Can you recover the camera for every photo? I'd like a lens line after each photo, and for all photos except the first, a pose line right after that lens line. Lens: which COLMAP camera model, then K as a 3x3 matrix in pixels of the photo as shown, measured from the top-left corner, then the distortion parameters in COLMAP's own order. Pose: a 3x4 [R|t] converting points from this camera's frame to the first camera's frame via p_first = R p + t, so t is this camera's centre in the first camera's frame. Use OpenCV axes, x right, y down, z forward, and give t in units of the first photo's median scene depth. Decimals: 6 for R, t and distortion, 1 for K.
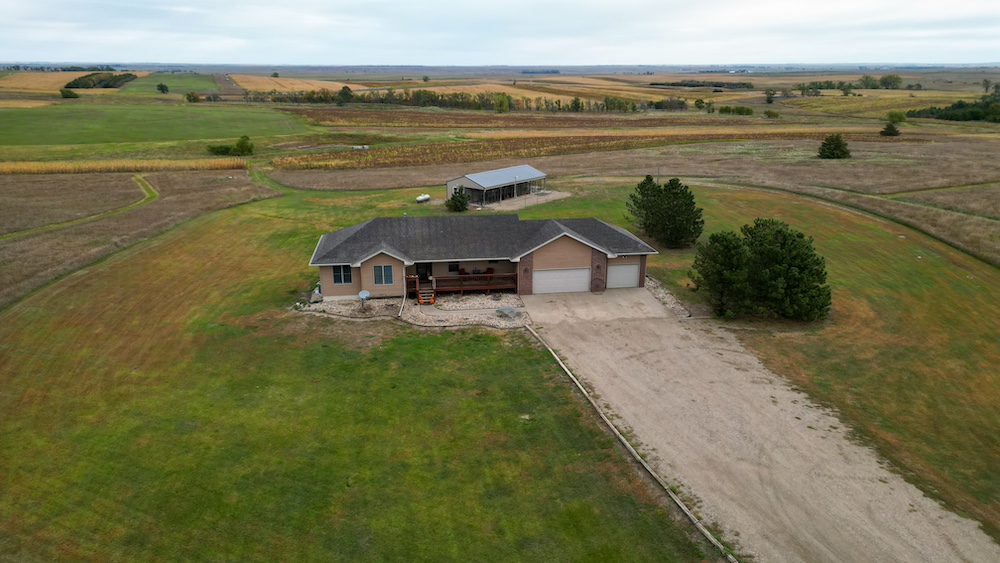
lens RADIAL K [[693.8, 0, 500.0], [0, 693.8, 281.5], [0, 0, 1]] dist [0.105851, -0.124664]
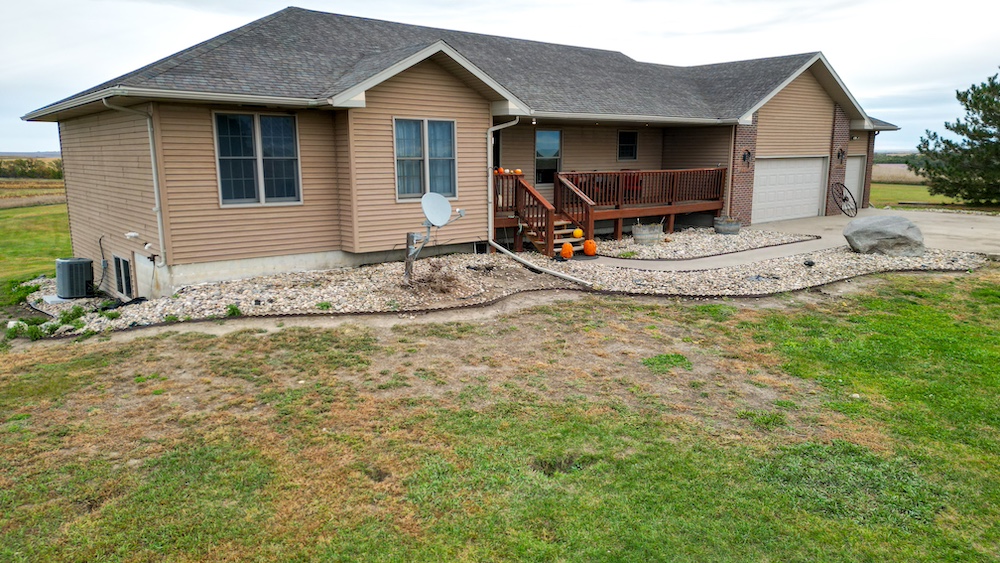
lens RADIAL K [[693.8, 0, 500.0], [0, 693.8, 281.5], [0, 0, 1]] dist [0.105851, -0.124664]
pose [[0.852245, -0.098422, 0.513801, -0.282799], [0.158882, 0.984448, -0.074962, 0.058804], [-0.498433, 0.145520, 0.854628, 0.778525]]
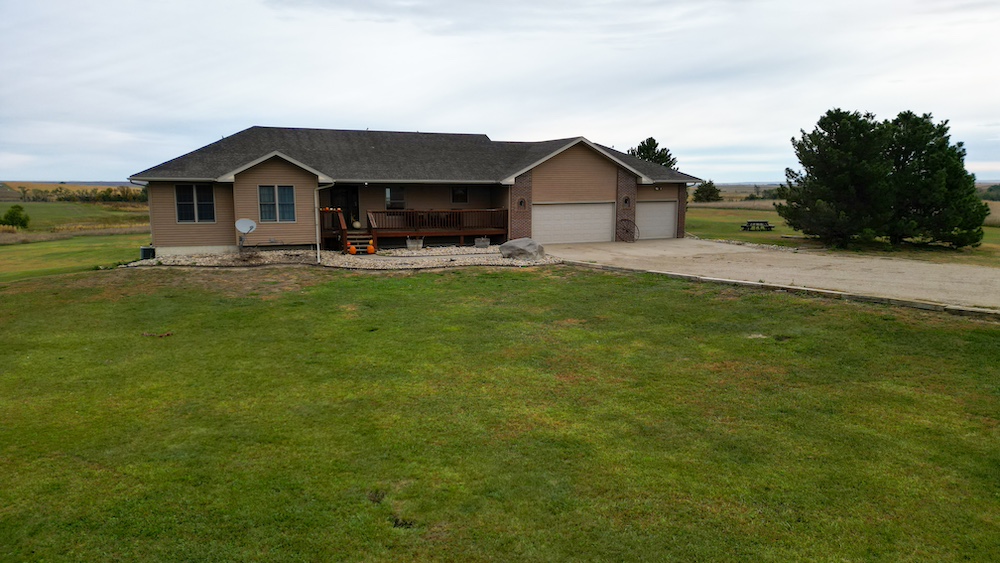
lens RADIAL K [[693.8, 0, 500.0], [0, 693.8, 281.5], [0, 0, 1]] dist [0.105851, -0.124664]
pose [[0.968171, -0.035788, 0.247719, -0.138213], [0.074715, 0.985924, -0.149574, 0.146228], [-0.238879, 0.163321, 0.957216, 0.447654]]
